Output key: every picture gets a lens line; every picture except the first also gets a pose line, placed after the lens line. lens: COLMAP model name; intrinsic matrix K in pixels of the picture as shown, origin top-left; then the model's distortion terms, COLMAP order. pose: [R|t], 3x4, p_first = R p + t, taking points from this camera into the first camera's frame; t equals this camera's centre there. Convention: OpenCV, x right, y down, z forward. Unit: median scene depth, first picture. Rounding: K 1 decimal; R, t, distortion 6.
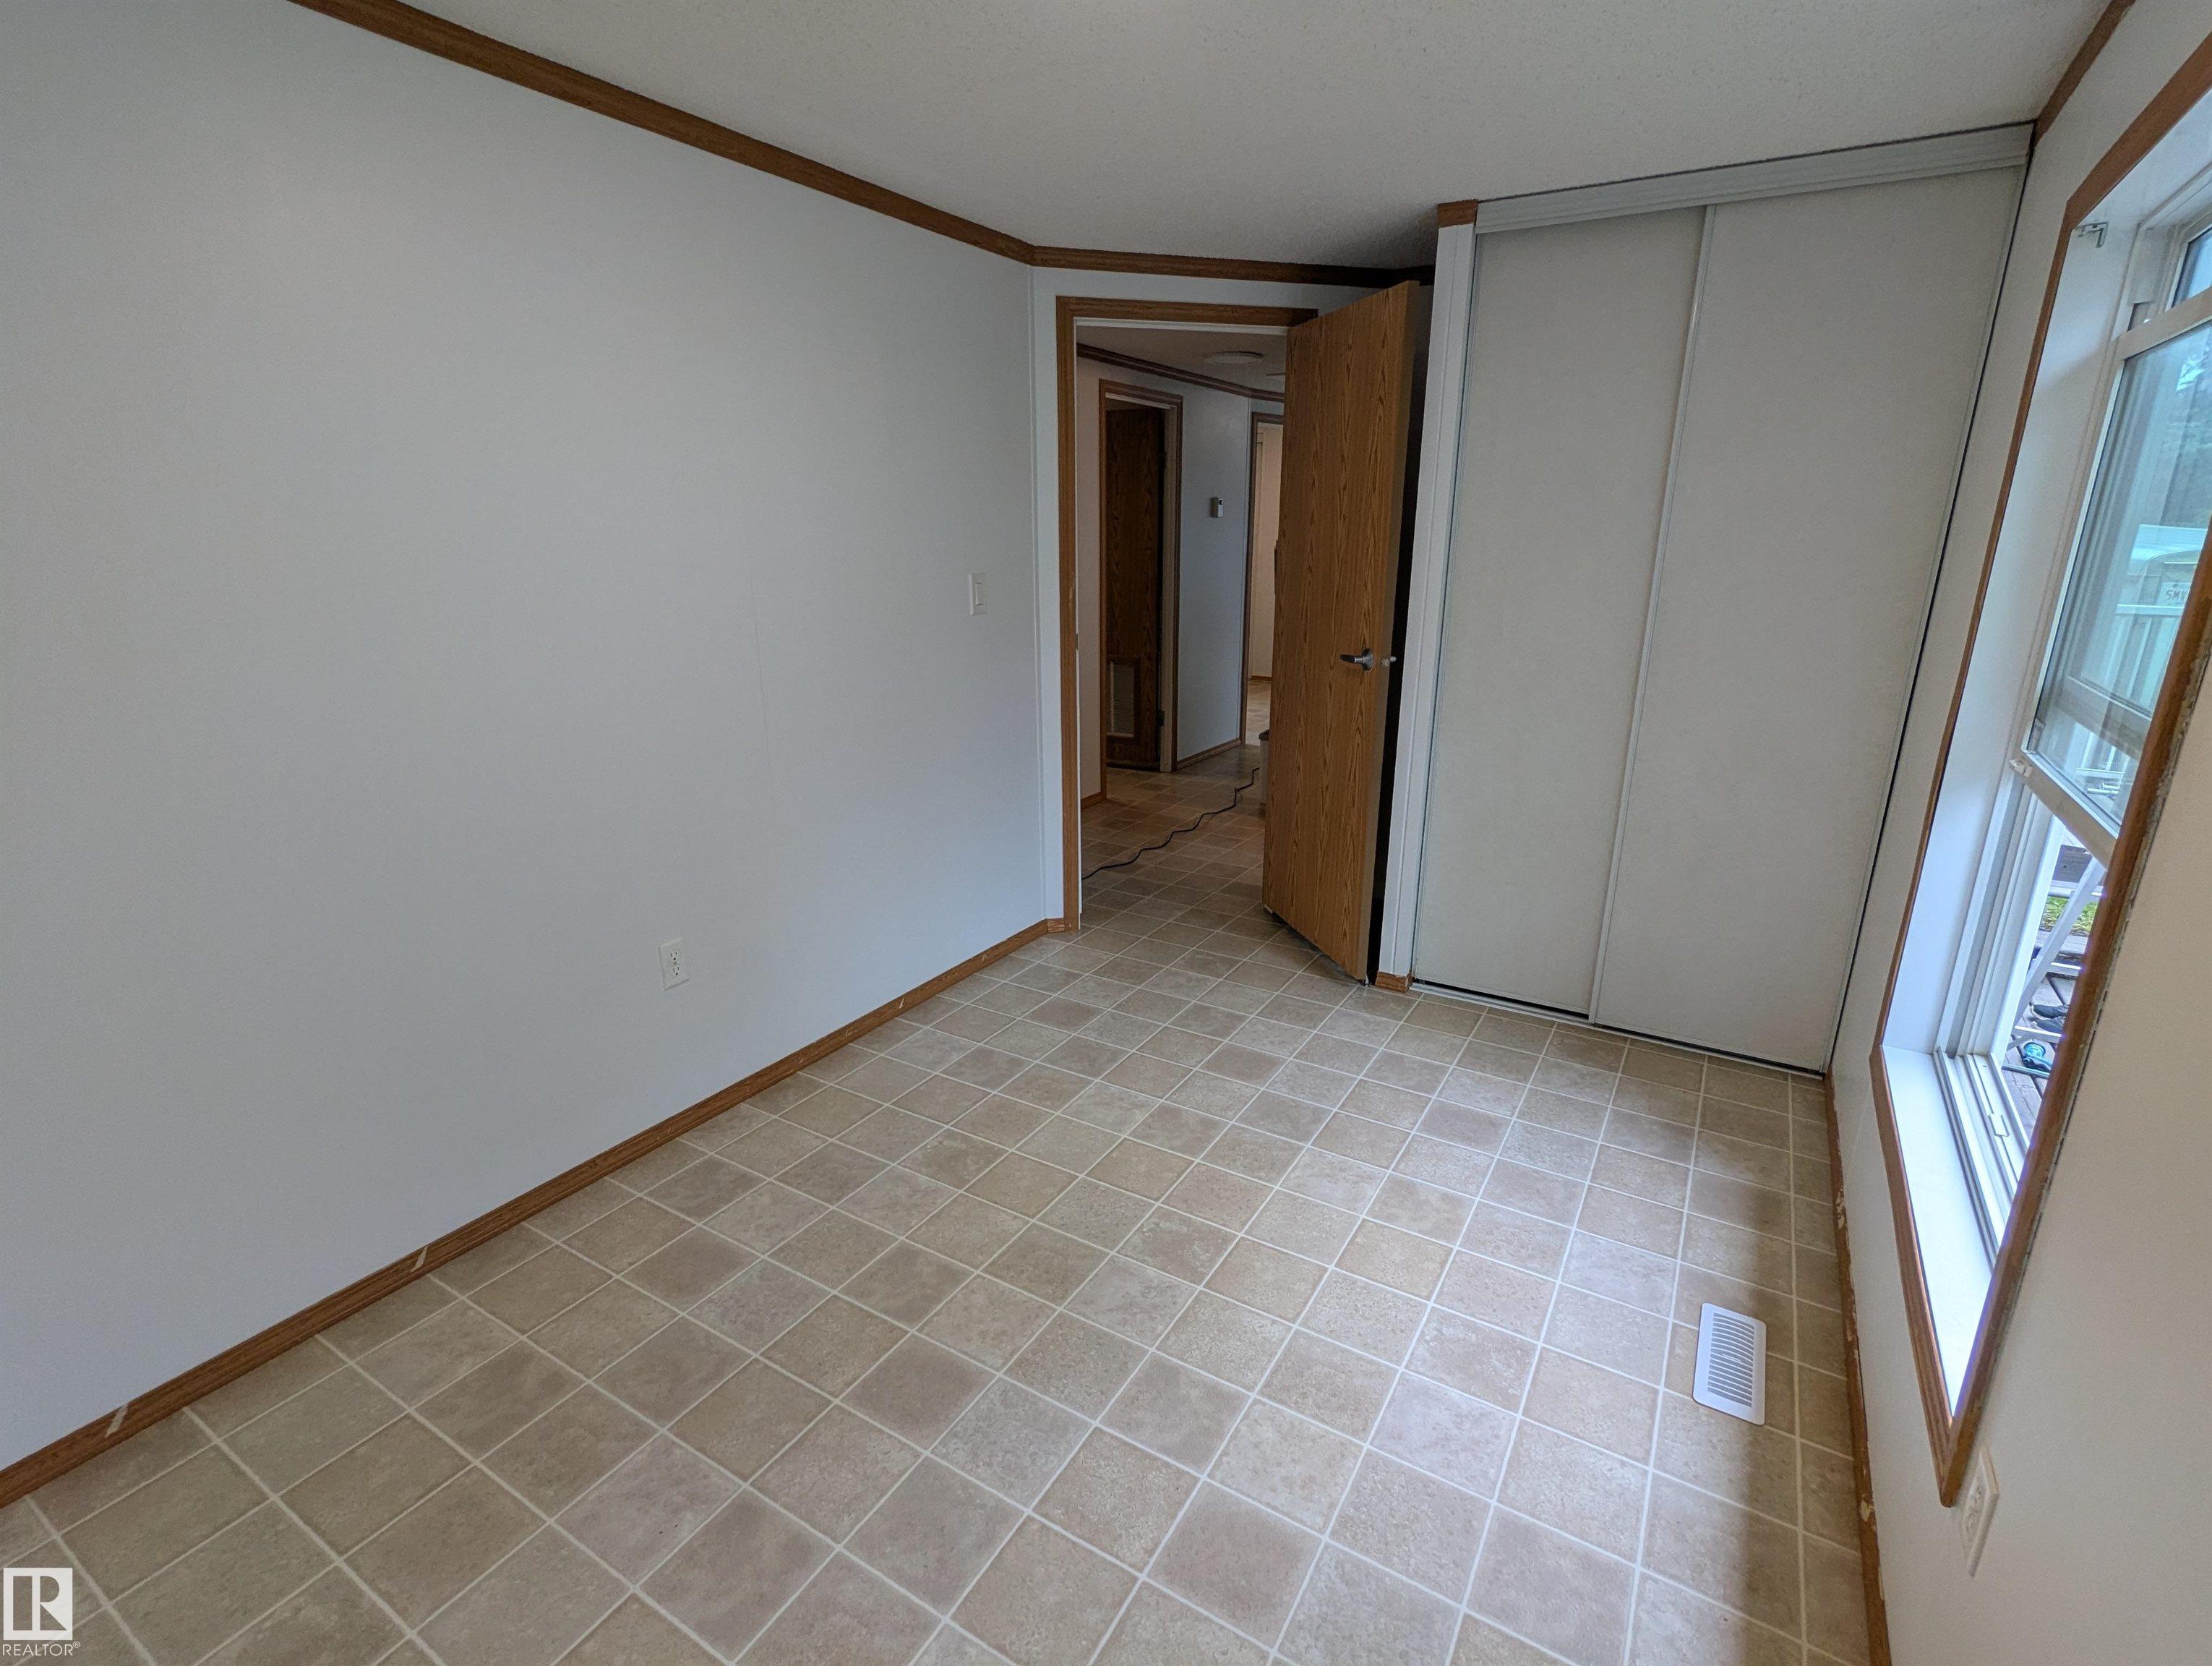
lens RADIAL K [[1055.7, 0, 1115.9], [0, 1055.7, 850.3], [0, 0, 1]] dist [-0.016923, 0.011124]
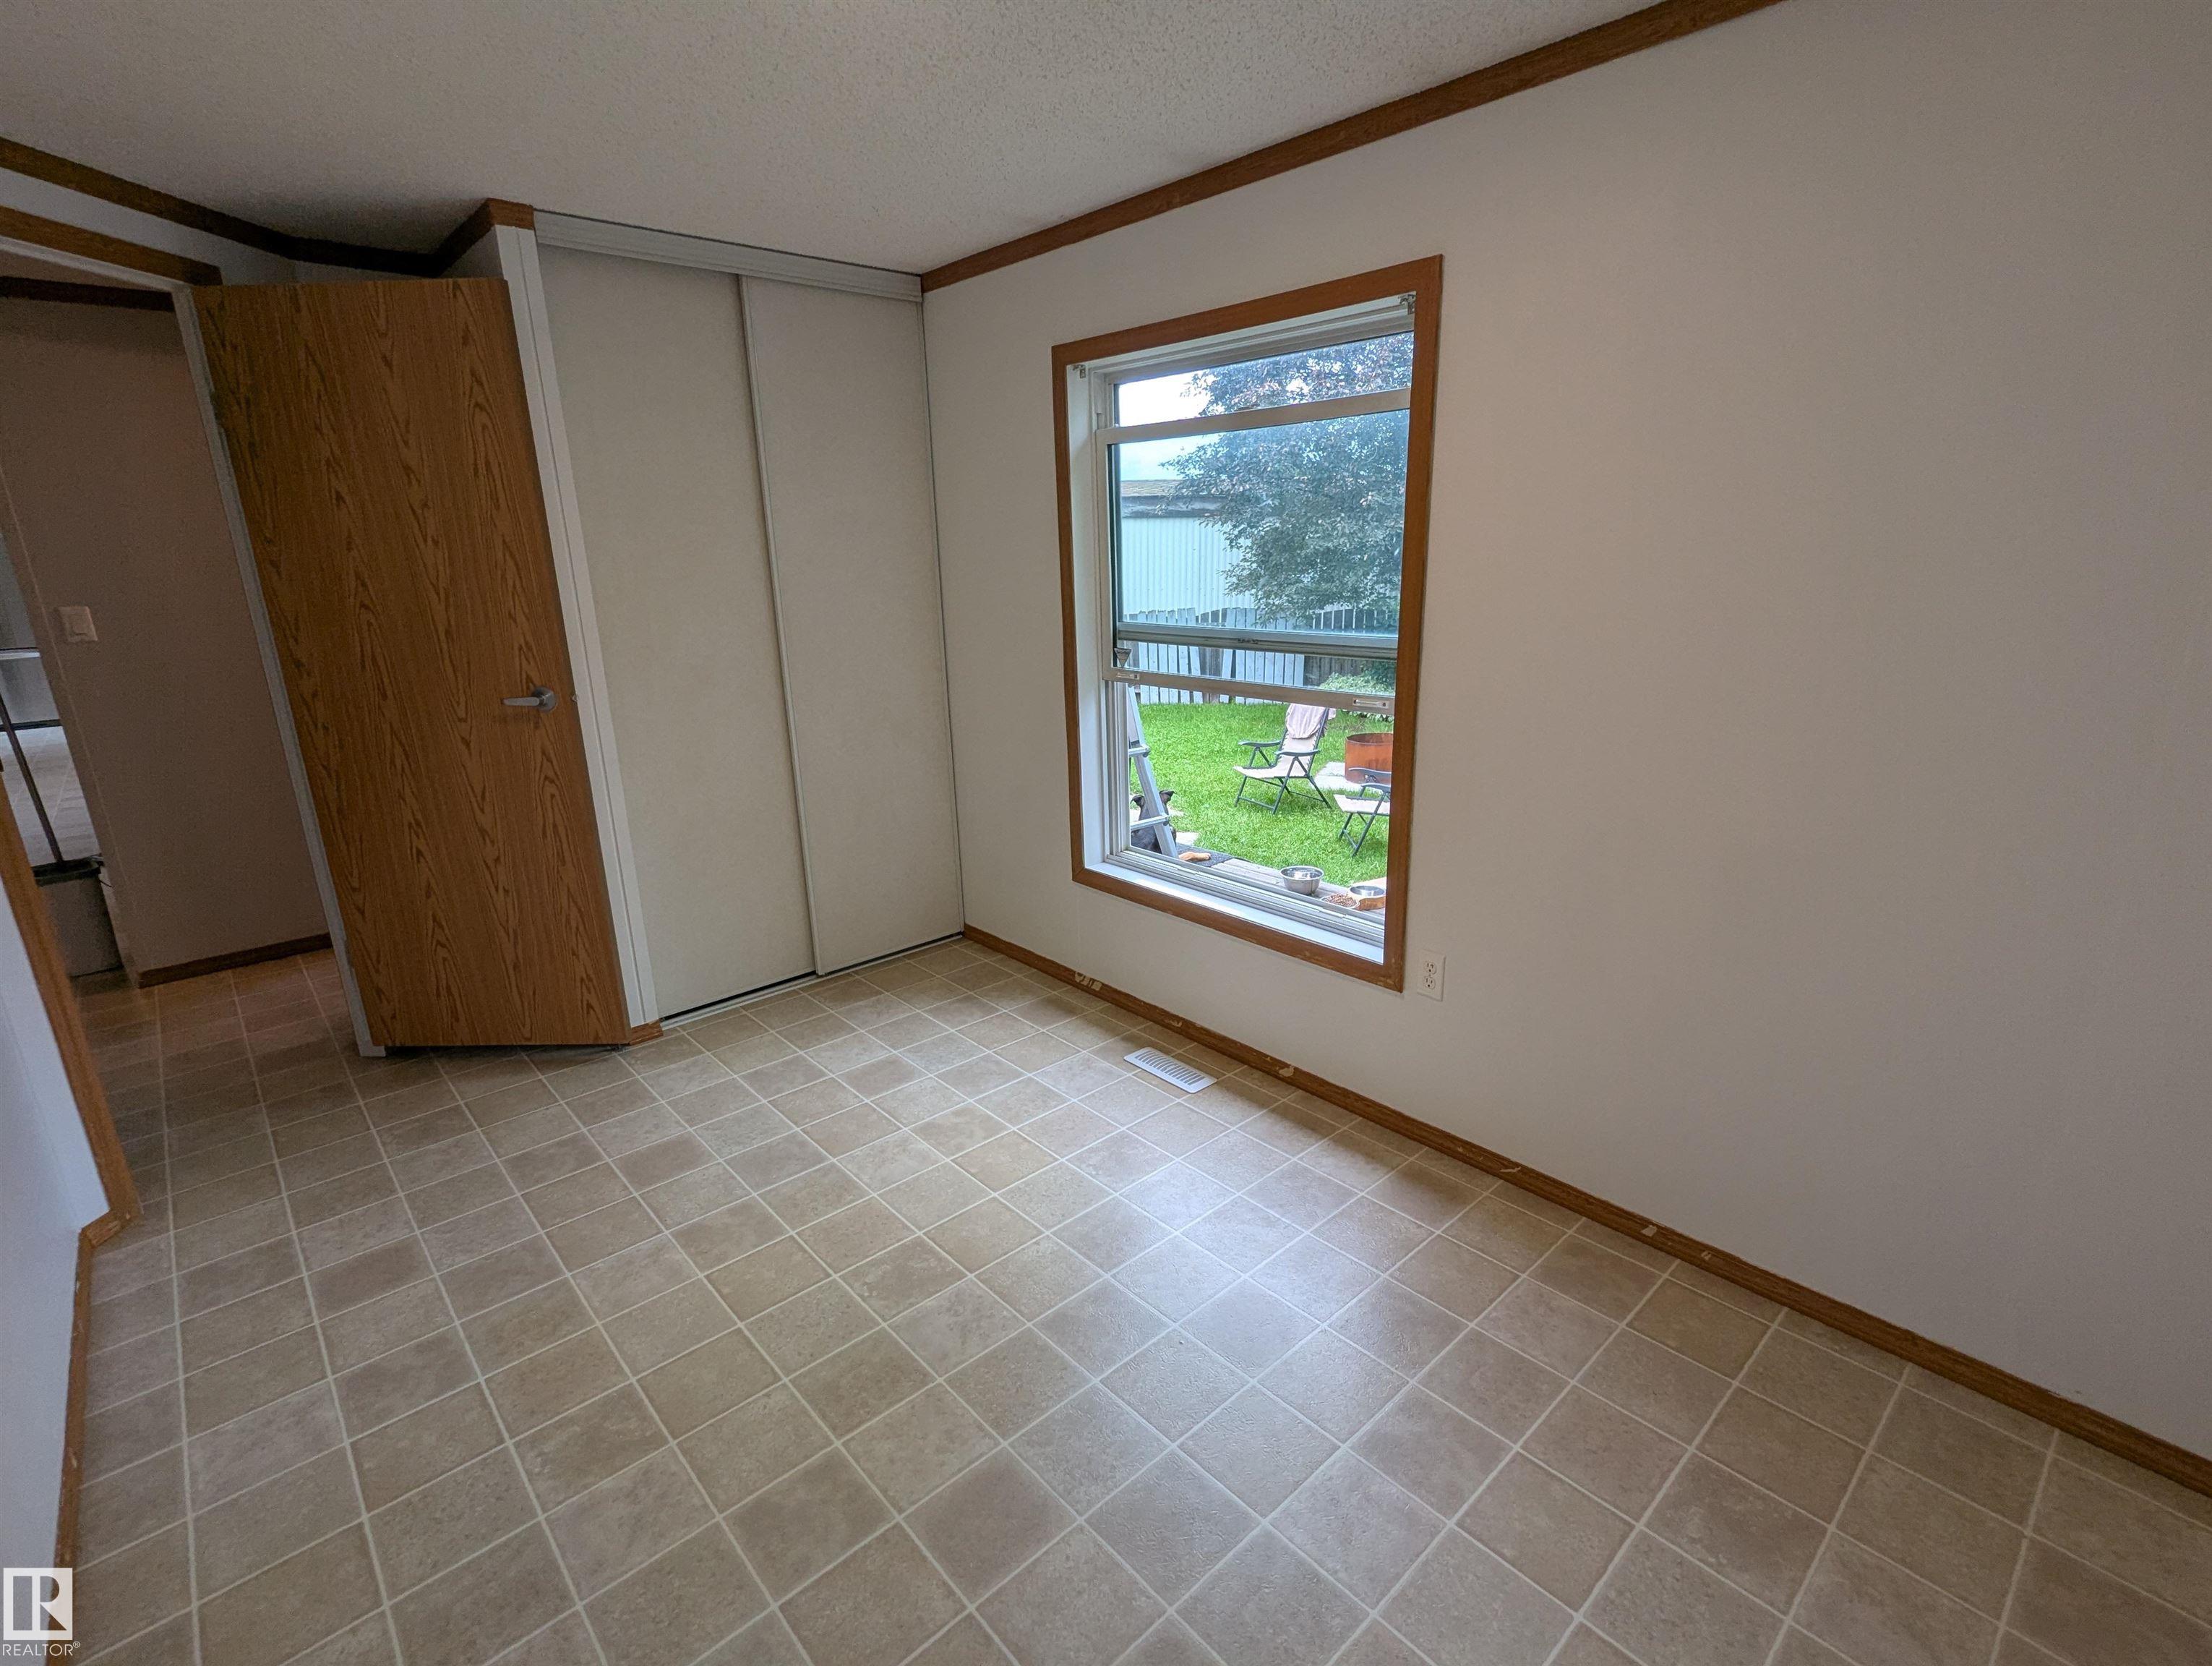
lens RADIAL K [[1054.7, 0, 1118.0], [0, 1054.7, 845.6], [0, 0, 1]] dist [-0.002667, 0.009847]
pose [[0.286881, -0.280882, 0.915863, -0.530550], [0.306186, 0.932785, 0.190164, -0.098625], [-0.907717, 0.225870, 0.353600, 0.302961]]
